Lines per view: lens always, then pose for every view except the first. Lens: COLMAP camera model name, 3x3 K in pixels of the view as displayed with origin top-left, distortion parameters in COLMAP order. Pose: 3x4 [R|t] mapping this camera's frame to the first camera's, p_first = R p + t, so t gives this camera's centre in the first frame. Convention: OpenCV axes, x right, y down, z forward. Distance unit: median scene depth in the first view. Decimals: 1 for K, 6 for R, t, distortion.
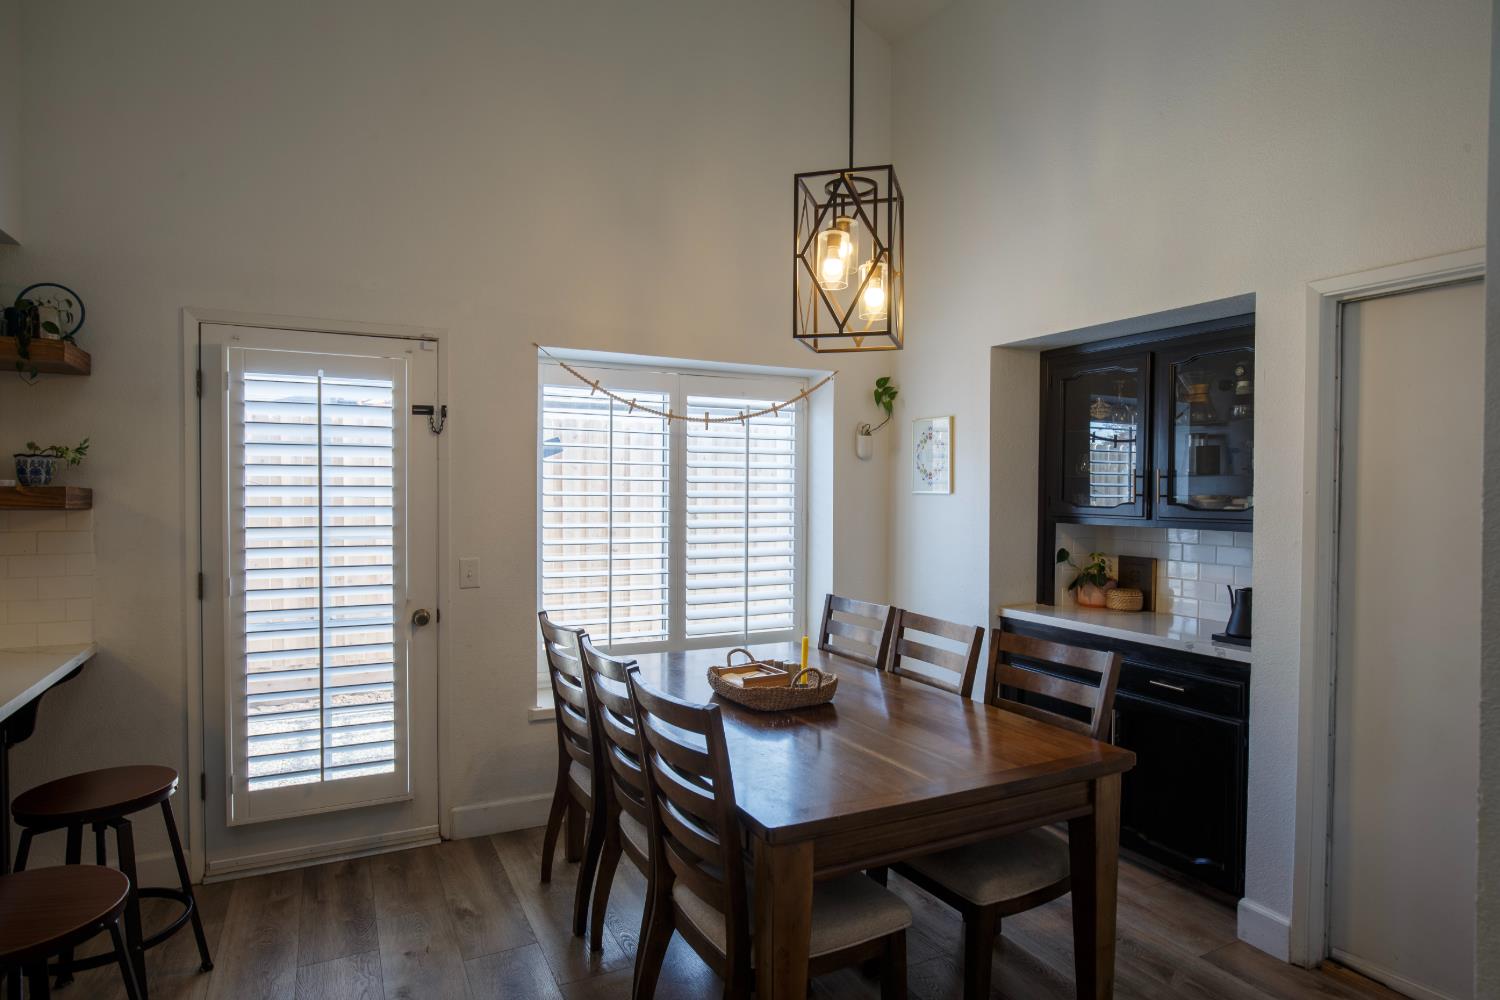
lens RADIAL K [[826.8, 0, 762.9], [0, 826.8, 499.5], [0, 0, 1]] dist [-0.021209, 0.003477]
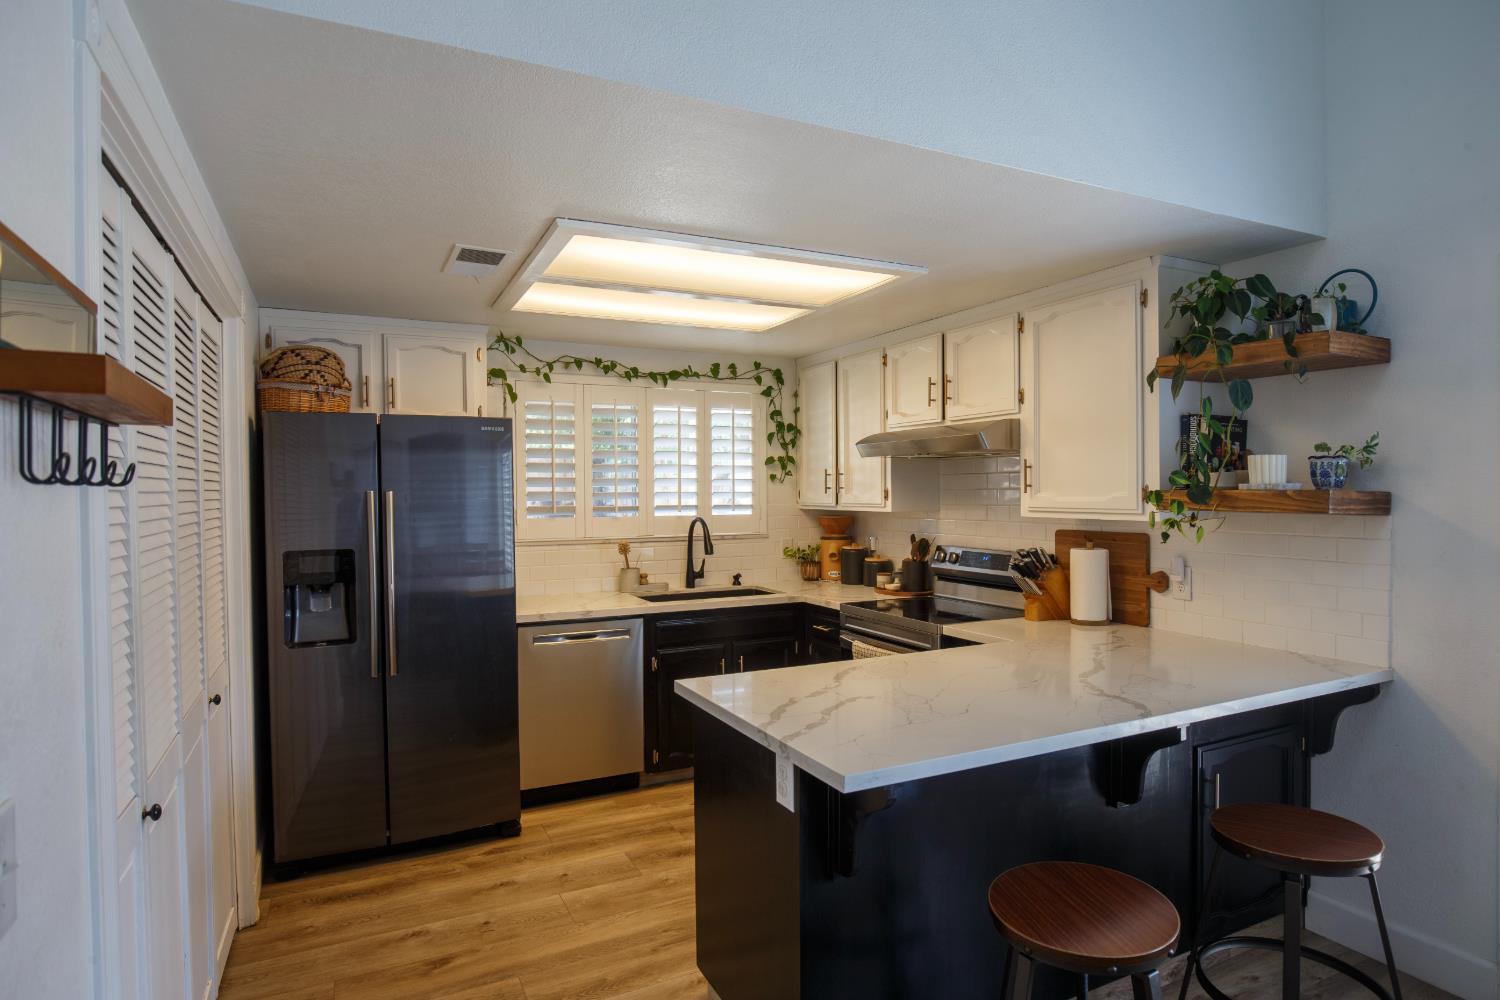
lens RADIAL K [[826.8, 0, 755.1], [0, 826.8, 504.9], [0, 0, 1]] dist [-0.021209, 0.003477]
pose [[-0.022229, 0.010742, -0.999695, 0.065226], [-0.012974, 0.999855, 0.011032, -0.000167], [0.999669, 0.013215, -0.022087, 0.317178]]
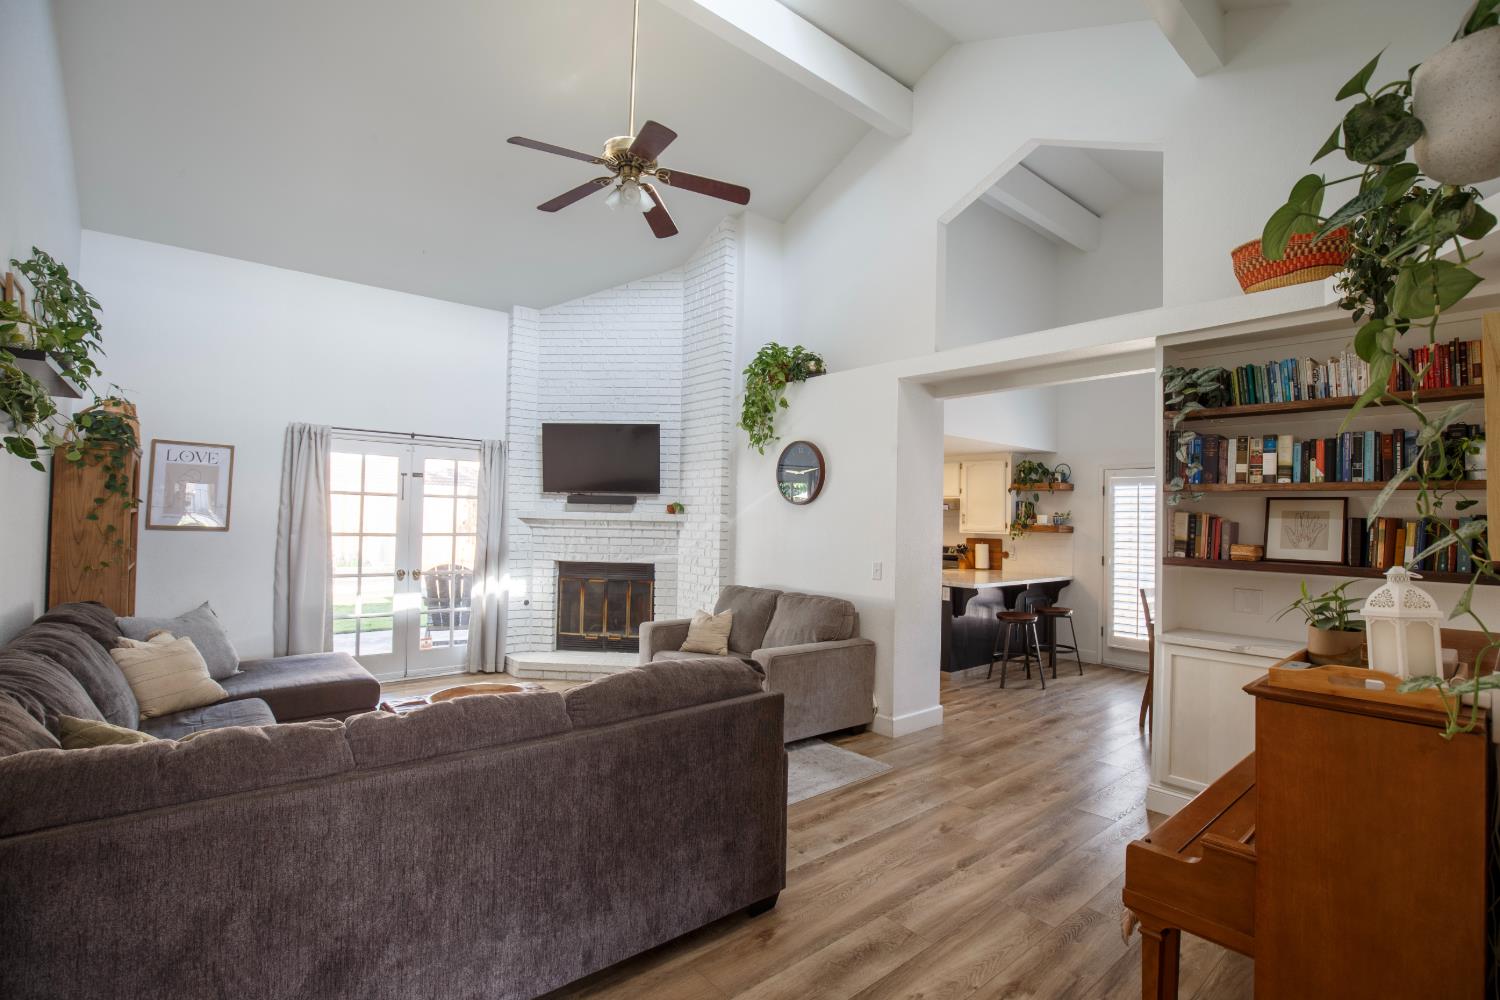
lens RADIAL K [[687.3, 0, 758.0], [0, 687.3, 507.6], [0, 0, 1]] dist [-0.032673, 0.005401]
pose [[0.219745, -0.020656, -0.975339, 1.386921], [-0.038750, 0.998802, -0.029883, 0.037077], [0.974787, 0.044361, 0.218681, -0.715801]]
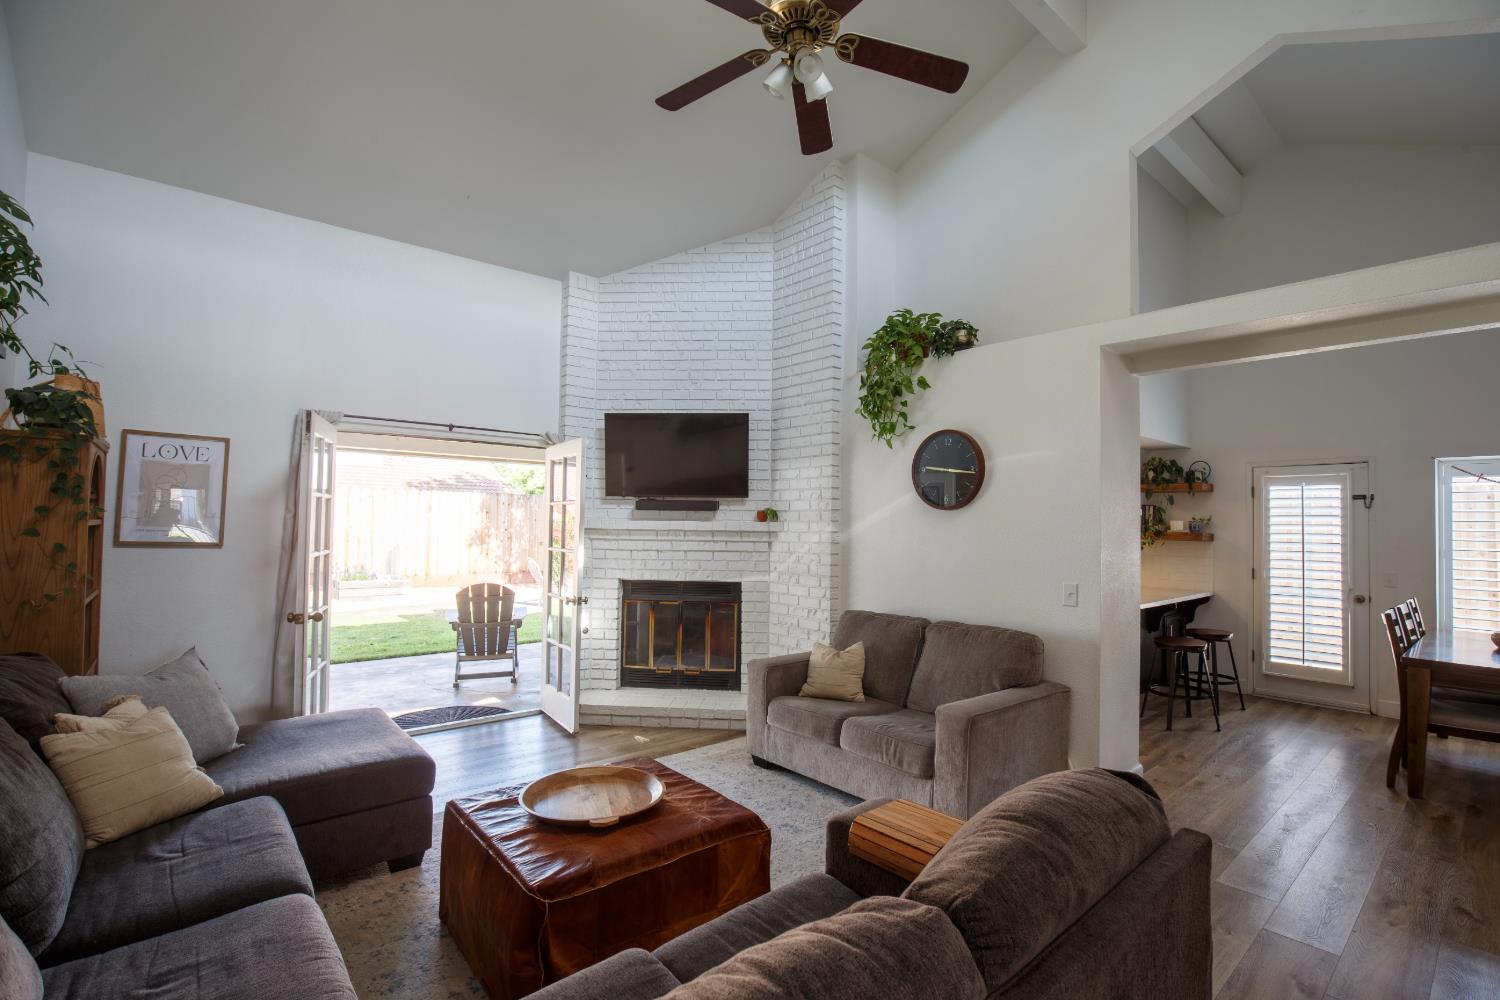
lens RADIAL K [[687.3, 0, 759.7], [0, 687.3, 509.0], [0, 0, 1]] dist [-0.032673, 0.005401]
pose [[0.227344, -0.028110, -0.973409, 0.965034], [-0.032916, 0.998790, -0.036531, 0.034368], [0.973258, 0.040345, 0.226144, -0.917742]]
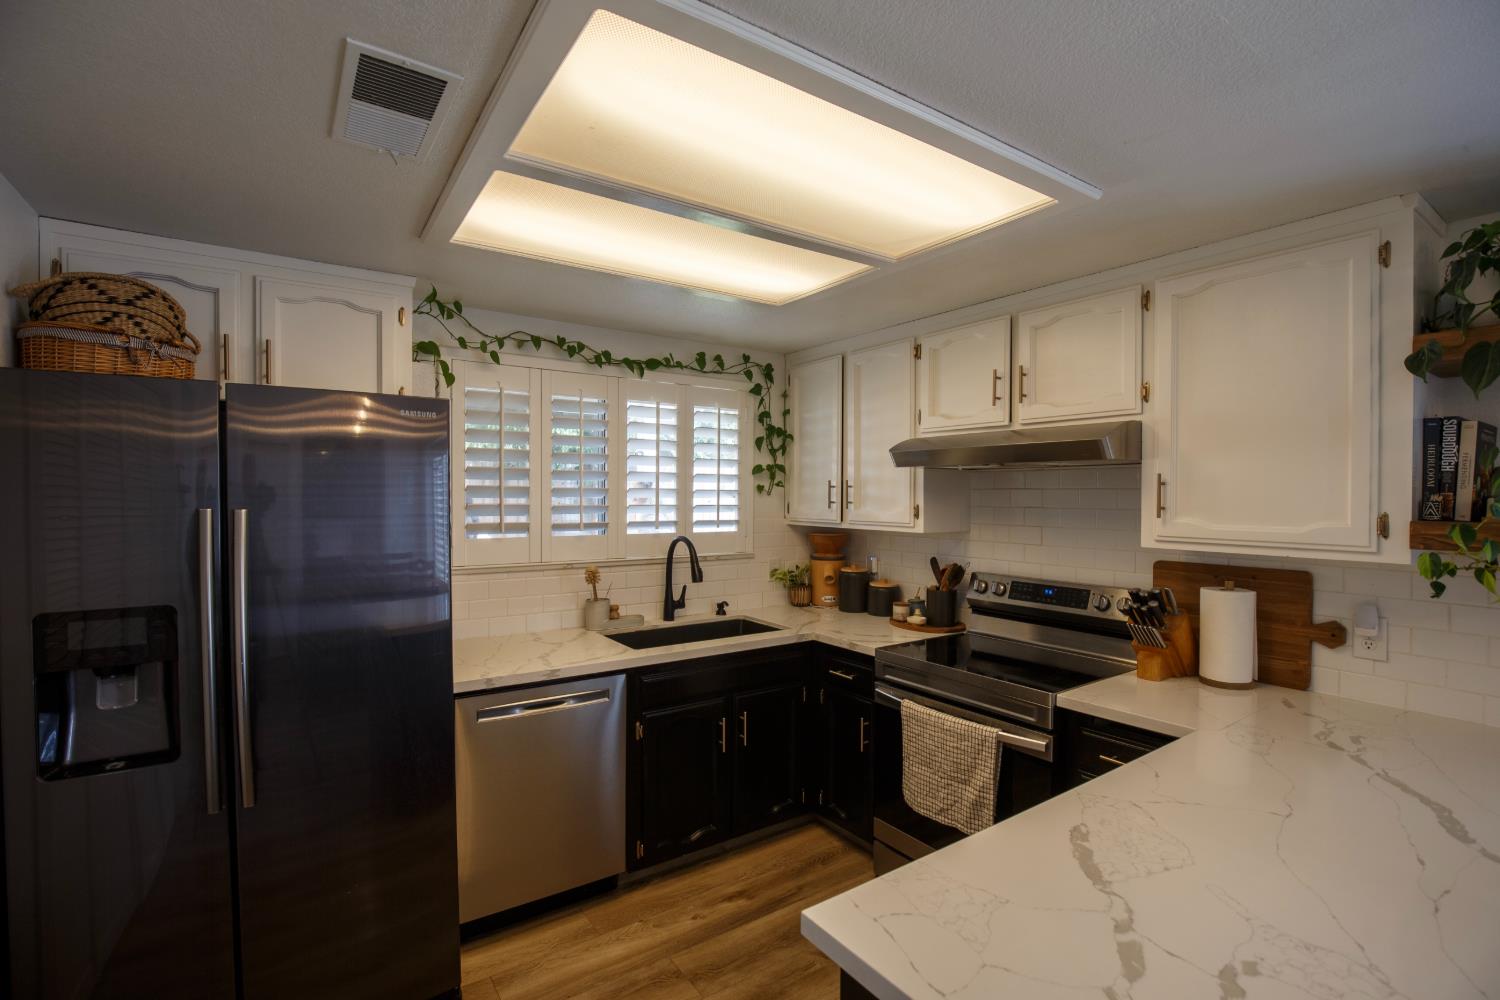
lens RADIAL K [[687.3, 0, 756.2], [0, 687.3, 505.8], [0, 0, 1]] dist [-0.032673, 0.005401]
pose [[0.126551, 0.010509, -0.991904, -0.413276], [-0.023746, 0.999689, 0.007562, -0.016614], [0.991676, 0.022596, 0.126761, 0.154877]]
